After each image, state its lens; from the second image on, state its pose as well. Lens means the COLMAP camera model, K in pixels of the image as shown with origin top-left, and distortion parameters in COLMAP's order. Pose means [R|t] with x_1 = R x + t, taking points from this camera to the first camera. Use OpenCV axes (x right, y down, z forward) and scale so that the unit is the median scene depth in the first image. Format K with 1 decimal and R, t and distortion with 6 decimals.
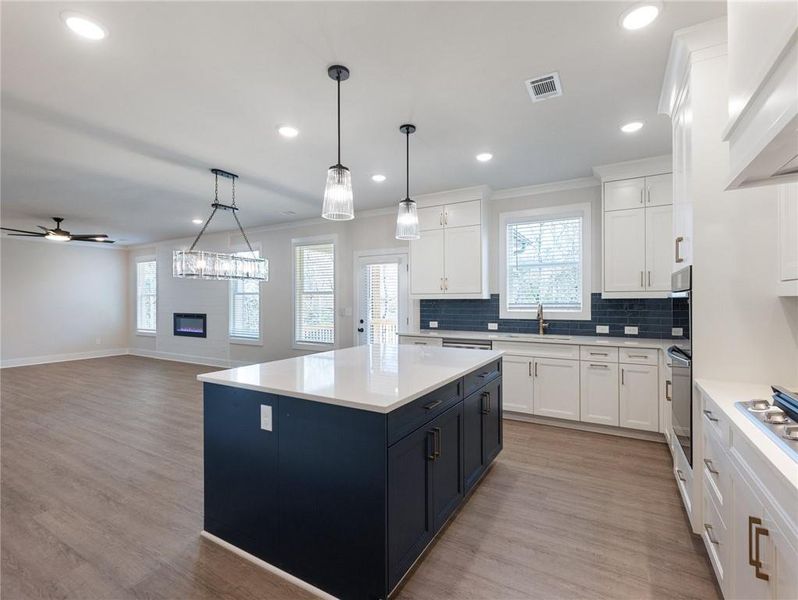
lens RADIAL K [[371.6, 0, 404.1], [0, 371.6, 303.2], [0, 0, 1]] dist [0.000125, -0.000113]
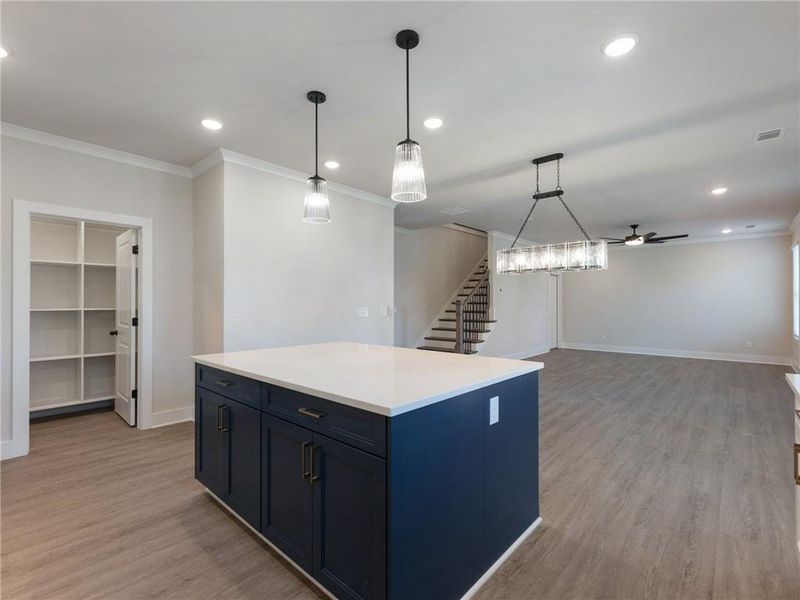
lens RADIAL K [[375.7, 0, 400.6], [0, 375.7, 299.0], [0, 0, 1]] dist [0.005298, 0.000264]
pose [[-0.225703, -0.013086, -0.974108, 0.651519], [-0.000723, 0.999912, -0.013265, 0.020731], [0.974196, -0.002289, -0.225693, 1.078436]]
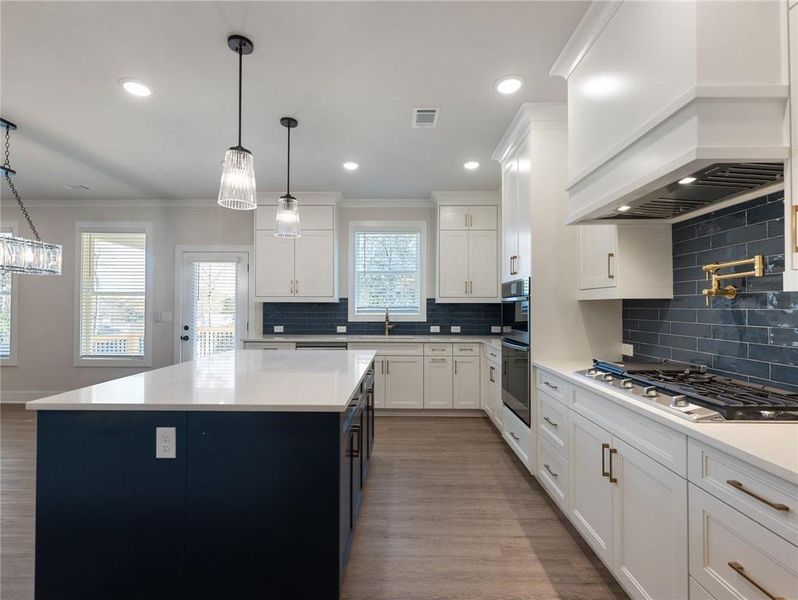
lens RADIAL K [[371.6, 0, 398.6], [0, 371.6, 304.1], [0, 0, 1]] dist [0.000125, -0.000113]
pose [[0.874388, 0.008843, 0.485147, -0.188367], [-0.001807, 0.999886, -0.014969, 0.011719], [-0.485224, 0.012212, 0.874304, 0.028898]]
